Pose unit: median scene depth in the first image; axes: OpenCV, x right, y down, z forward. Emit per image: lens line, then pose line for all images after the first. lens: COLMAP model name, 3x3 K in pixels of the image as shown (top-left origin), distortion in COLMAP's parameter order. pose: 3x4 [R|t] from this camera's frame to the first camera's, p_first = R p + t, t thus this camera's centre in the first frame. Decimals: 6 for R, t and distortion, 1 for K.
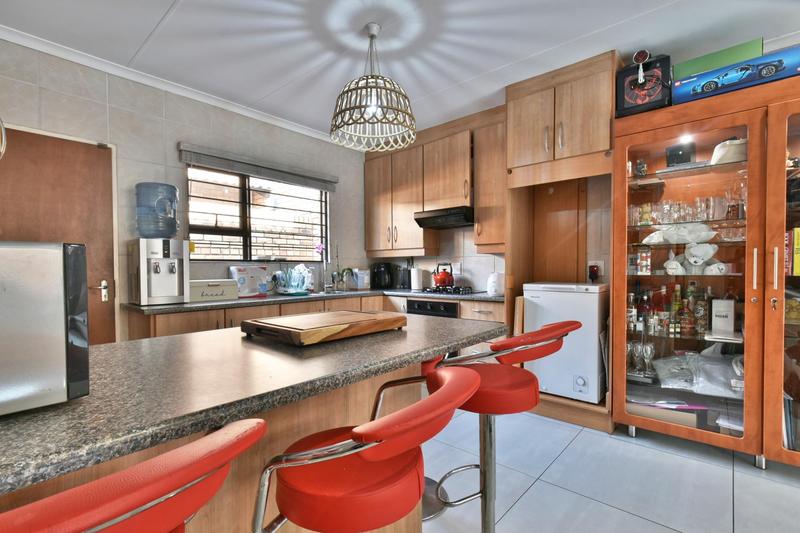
lens RADIAL K [[369.2, 0, 392.4], [0, 369.2, 274.5], [0, 0, 1]] dist [0.001733, 0.000230]
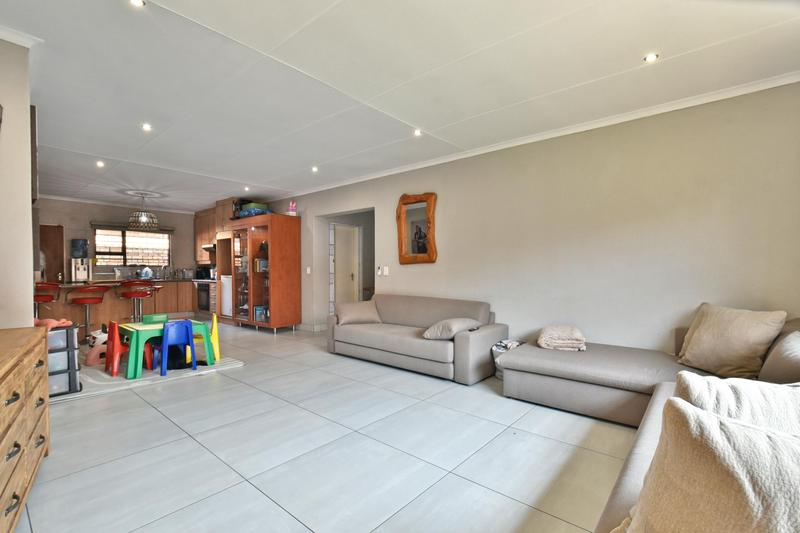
lens RADIAL K [[367.7, 0, 402.0], [0, 367.7, 279.3], [0, 0, 1]] dist [-0.002882, 0.000344]
pose [[0.999131, 0.004956, 0.041394, 1.468928], [-0.005336, 0.999945, 0.009079, 0.021797], [-0.041347, -0.009292, 0.999102, -1.637604]]
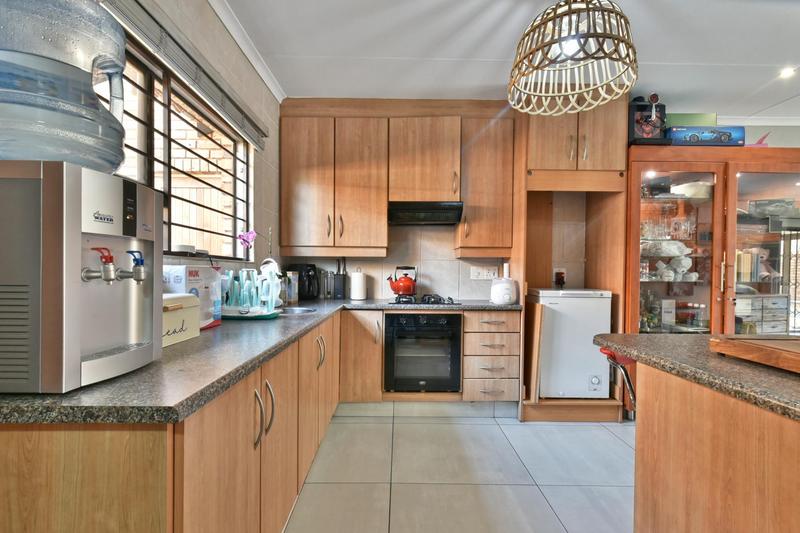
lens RADIAL K [[369.2, 0, 392.4], [0, 369.2, 274.5], [0, 0, 1]] dist [0.001733, 0.000230]
pose [[0.738304, 0.006635, 0.674435, -0.547483], [0.000218, 0.999949, -0.010076, -0.006667], [-0.674468, 0.007586, 0.738265, 0.505729]]
